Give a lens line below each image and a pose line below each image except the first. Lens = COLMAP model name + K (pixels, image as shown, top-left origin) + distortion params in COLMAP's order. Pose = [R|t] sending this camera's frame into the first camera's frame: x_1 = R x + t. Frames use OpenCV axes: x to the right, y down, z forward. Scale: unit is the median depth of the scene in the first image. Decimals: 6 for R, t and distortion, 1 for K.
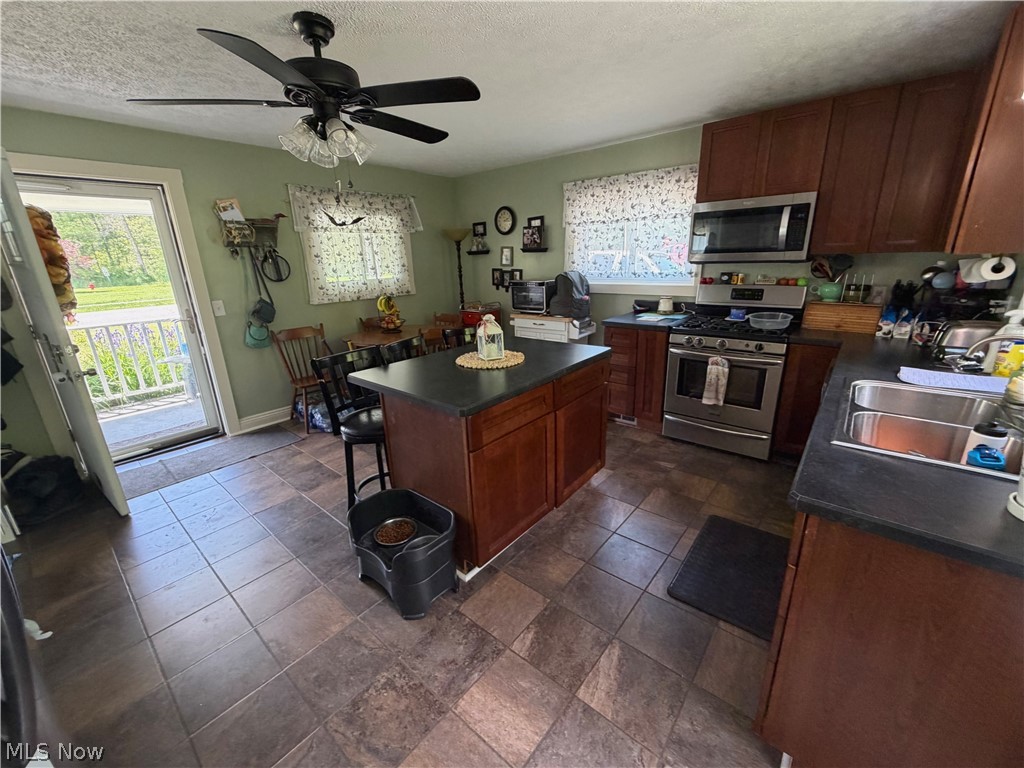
lens RADIAL K [[412.3, 0, 503.9], [0, 412.3, 385.1], [0, 0, 1]] dist [0.001355, -0.000452]
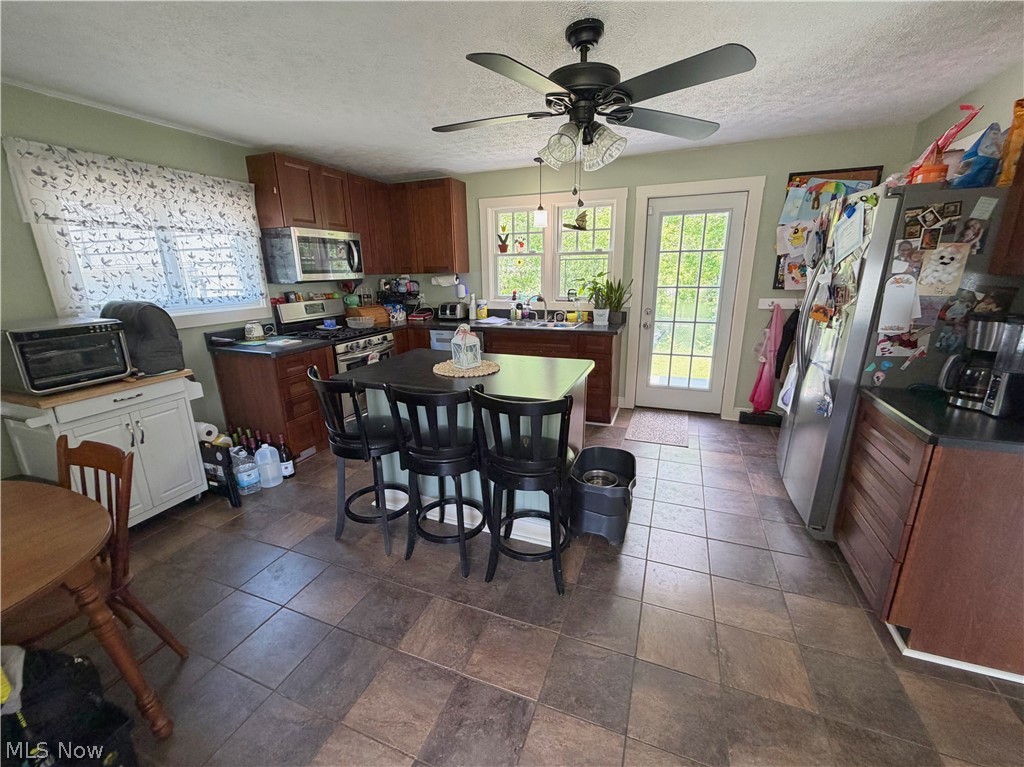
lens RADIAL K [[412.3, 0, 507.7], [0, 412.3, 386.8], [0, 0, 1]] dist [0.001355, -0.000452]
pose [[-0.320057, -0.225956, 0.920059, -0.771459], [0.308434, 0.893385, 0.326699, -0.245588], [-0.895786, 0.388339, -0.216241, 0.881314]]
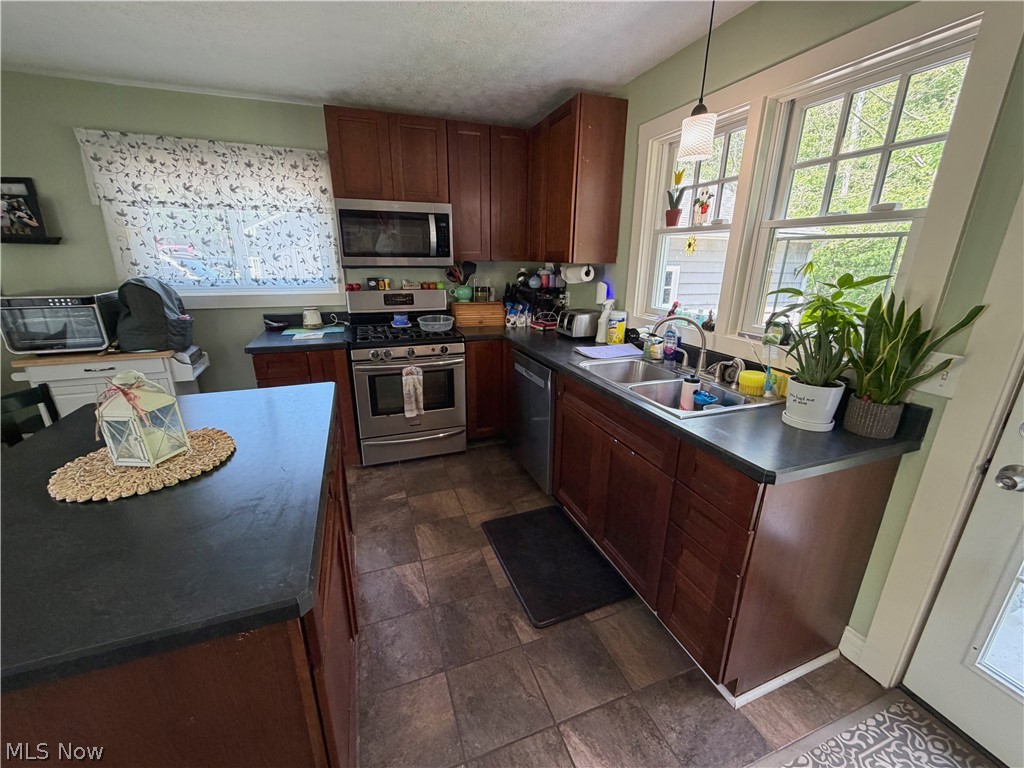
lens RADIAL K [[412.3, 0, 514.0], [0, 412.3, 384.3], [0, 0, 1]] dist [0.001355, -0.000452]
pose [[0.489485, -0.224407, 0.842643, -0.162524], [0.237386, 0.964116, 0.118861, -0.079216], [-0.839078, 0.141851, 0.525191, 0.289007]]
